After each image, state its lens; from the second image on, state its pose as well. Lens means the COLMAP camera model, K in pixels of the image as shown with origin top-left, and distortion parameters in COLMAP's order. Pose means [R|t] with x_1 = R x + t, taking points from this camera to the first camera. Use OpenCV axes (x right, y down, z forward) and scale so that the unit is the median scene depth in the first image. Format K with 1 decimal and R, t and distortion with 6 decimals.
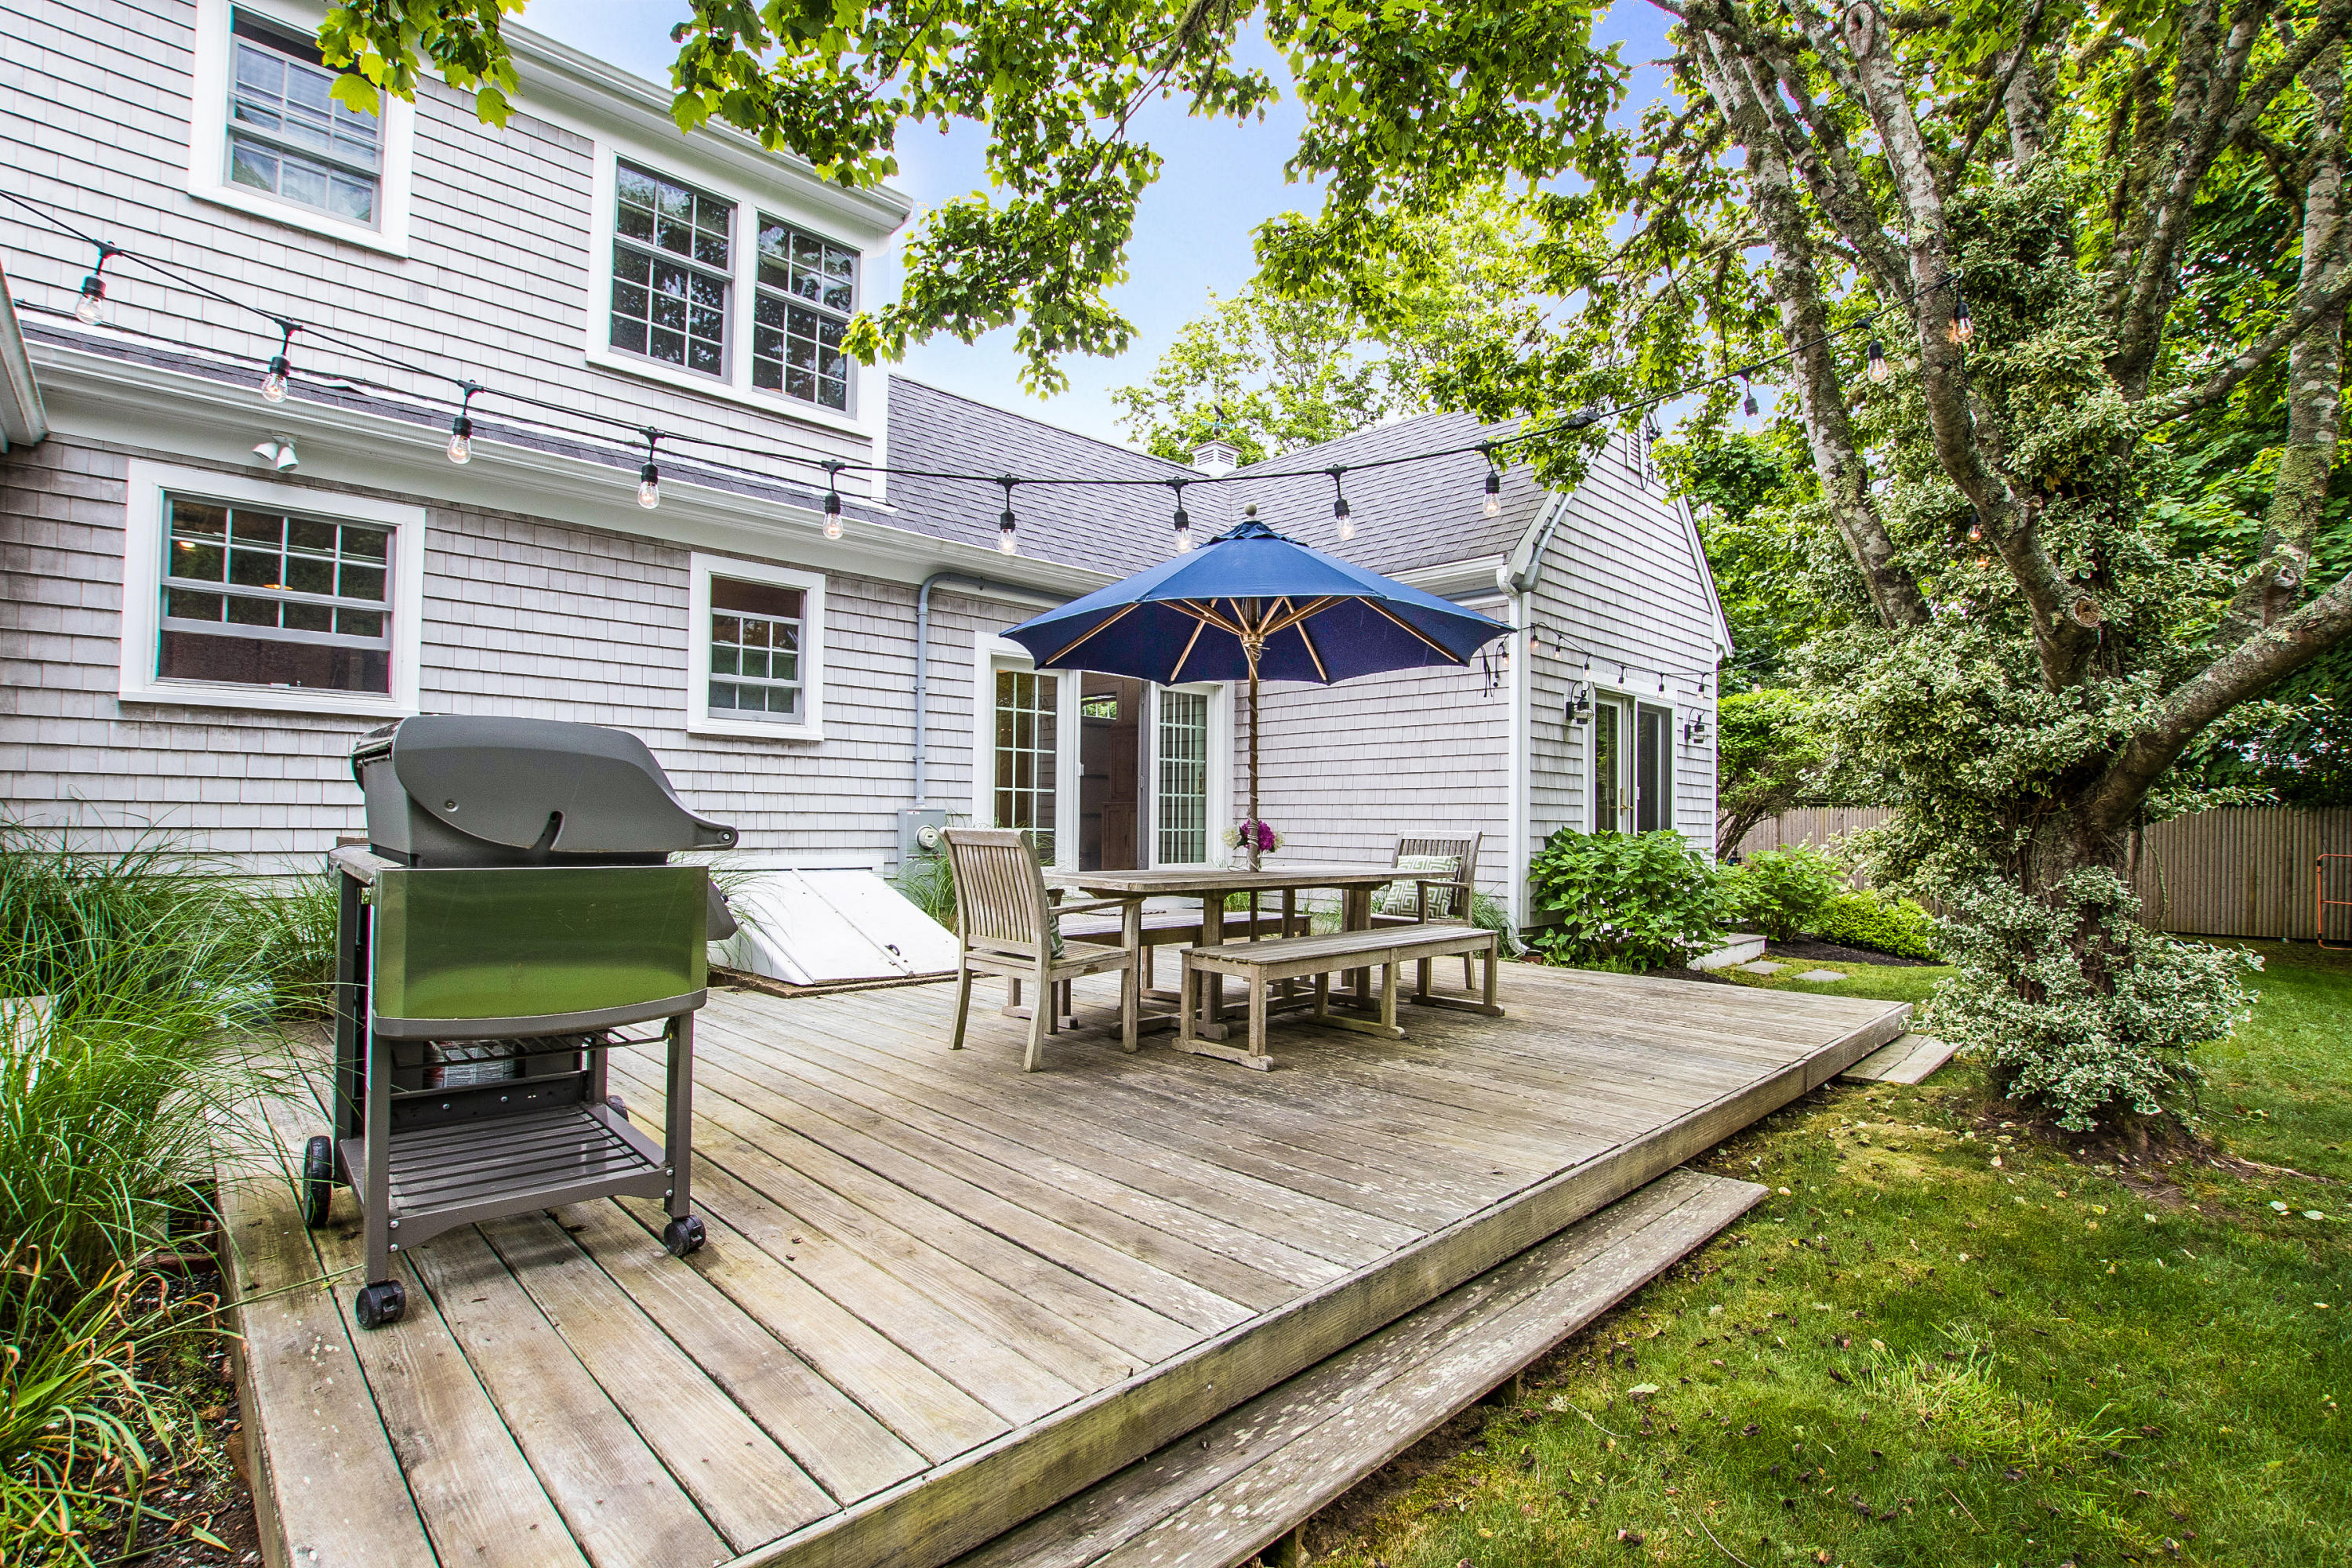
lens RADIAL K [[1083.1, 0, 1182.8], [0, 1083.1, 797.3], [0, 0, 1]] dist [-0.029408, 0.000438]
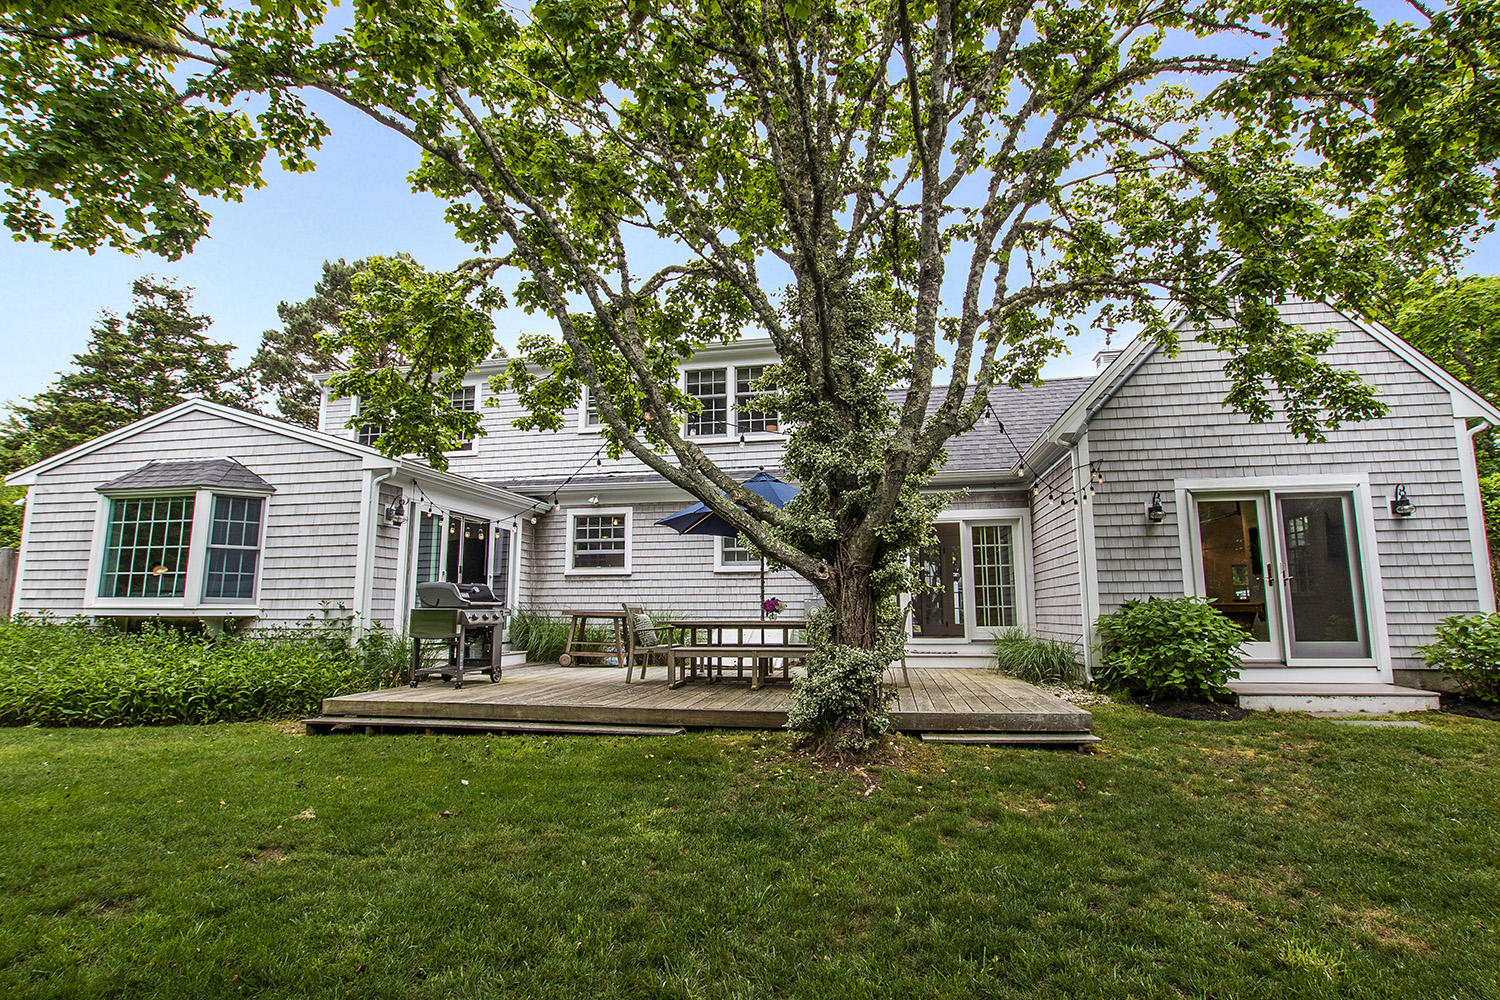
lens RADIAL K [[721.0, 0, 744.5], [0, 721.0, 508.5], [0, 0, 1]] dist [-0.031678, 0.000560]
pose [[0.576771, -0.132210, -0.806136, 1.008541], [0.029922, 0.989574, -0.140886, 0.036073], [0.816358, 0.057137, 0.574713, 0.042214]]
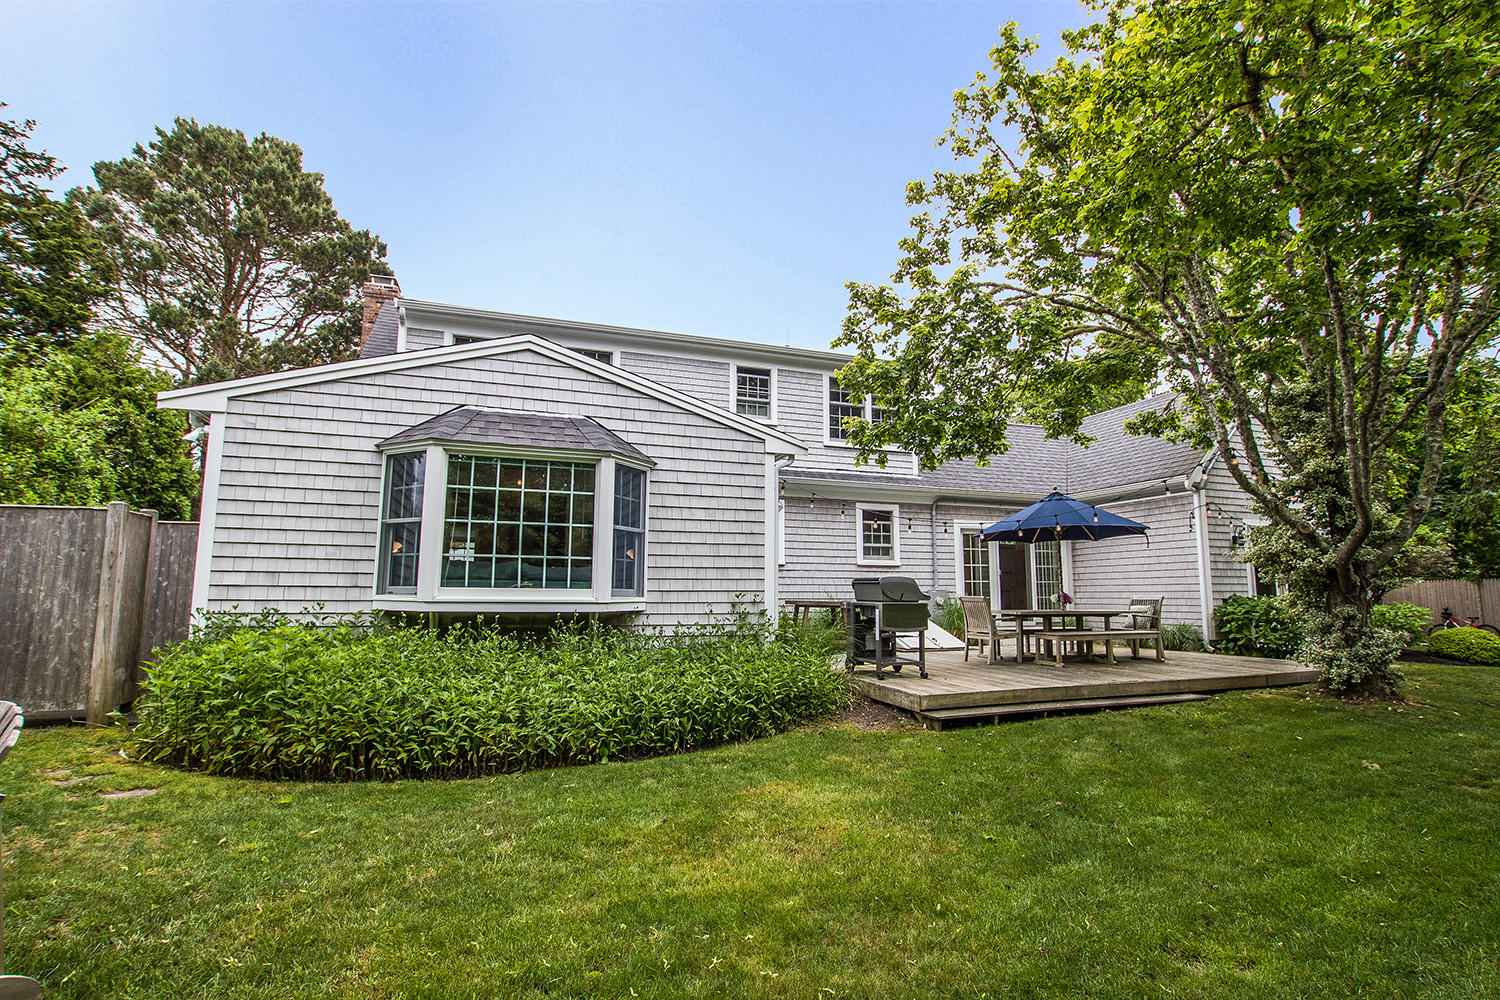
lens RADIAL K [[690.8, 0, 754.4], [0, 690.8, 508.5], [0, 0, 1]] dist [-0.029408, 0.000438]
pose [[0.905894, -0.060305, -0.419189, 0.078691], [0.016921, 0.994174, -0.106455, -0.017127], [0.423166, 0.089344, 0.901636, -0.806468]]
